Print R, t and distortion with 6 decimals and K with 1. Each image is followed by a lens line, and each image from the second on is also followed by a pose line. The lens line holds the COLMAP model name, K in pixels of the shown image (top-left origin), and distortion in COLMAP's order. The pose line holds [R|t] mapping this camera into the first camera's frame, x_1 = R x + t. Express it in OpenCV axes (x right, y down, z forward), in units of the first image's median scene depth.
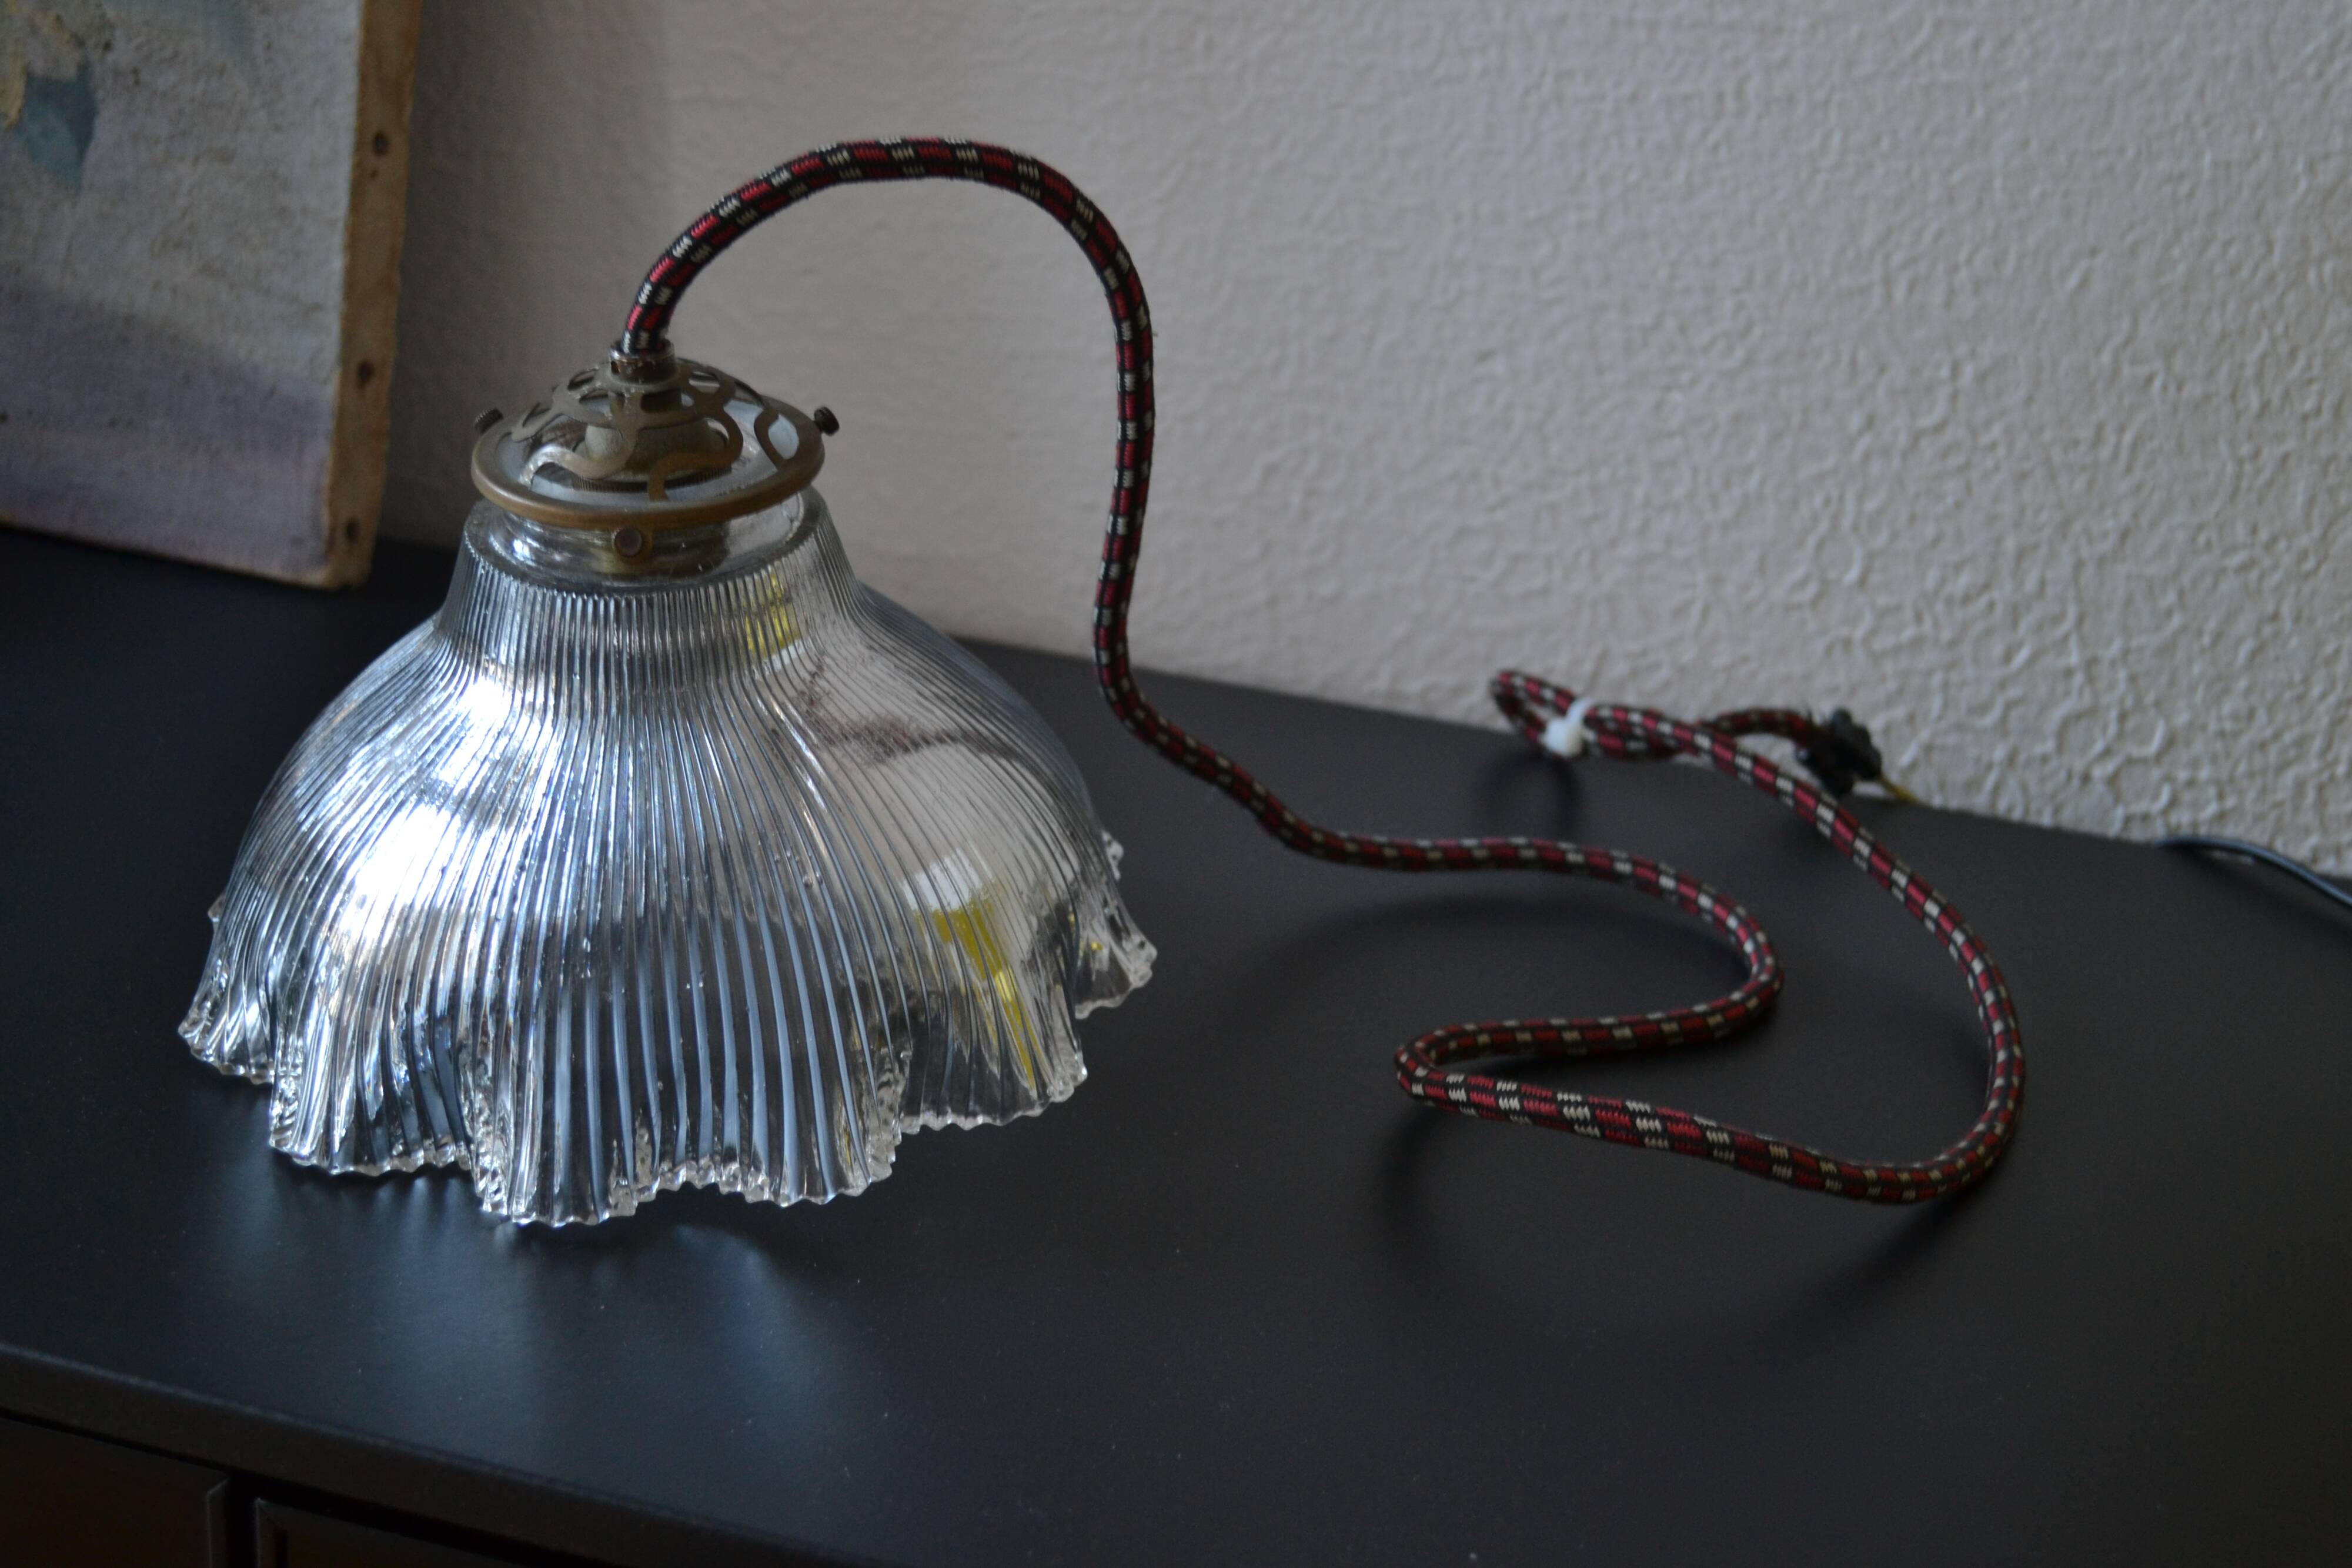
lens RADIAL K [[2543.5, 0, 1380.1], [0, 2543.5, 844.7], [0, 0, 1]] dist [-0.006841, -0.000342]
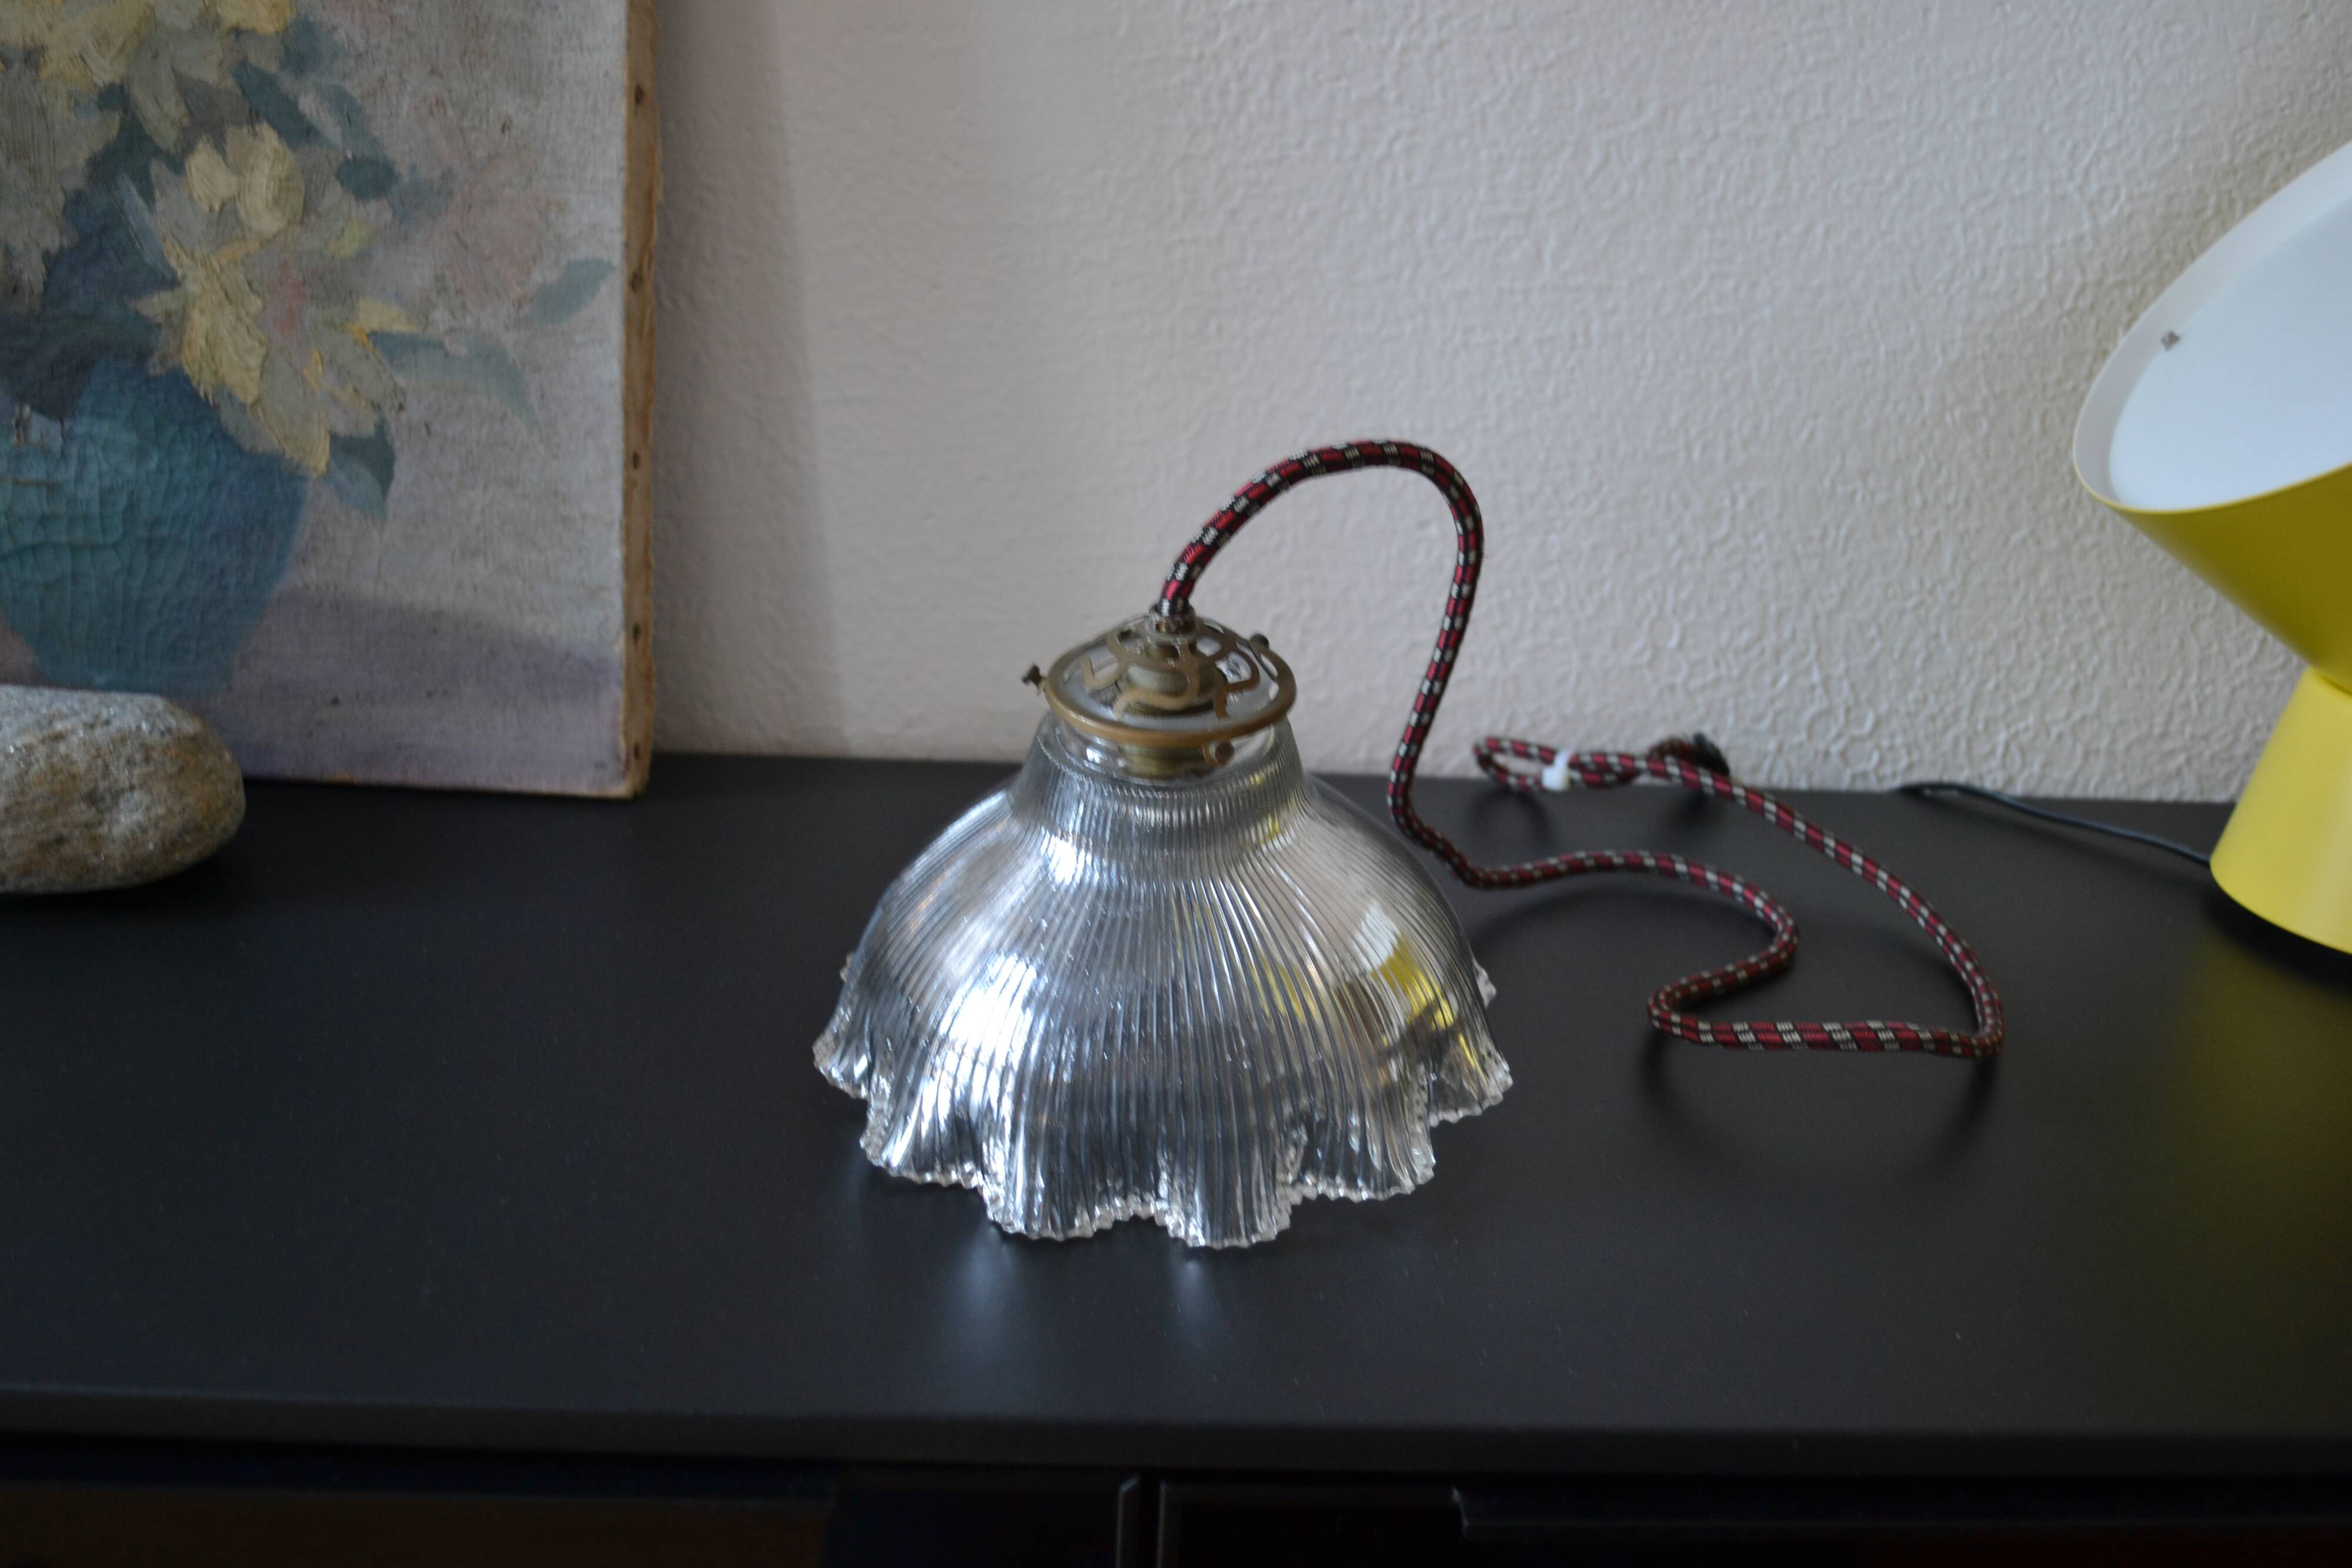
lens RADIAL K [[1818.5, 0, 1172.7], [0, 1818.5, 810.4], [0, 0, 1]] dist [-0.028842, -0.006762]
pose [[0.965823, -0.145954, 0.214205, -0.352366], [0.145851, 0.989171, 0.016373, -0.070127], [-0.214275, 0.015429, 0.976651, 0.020851]]
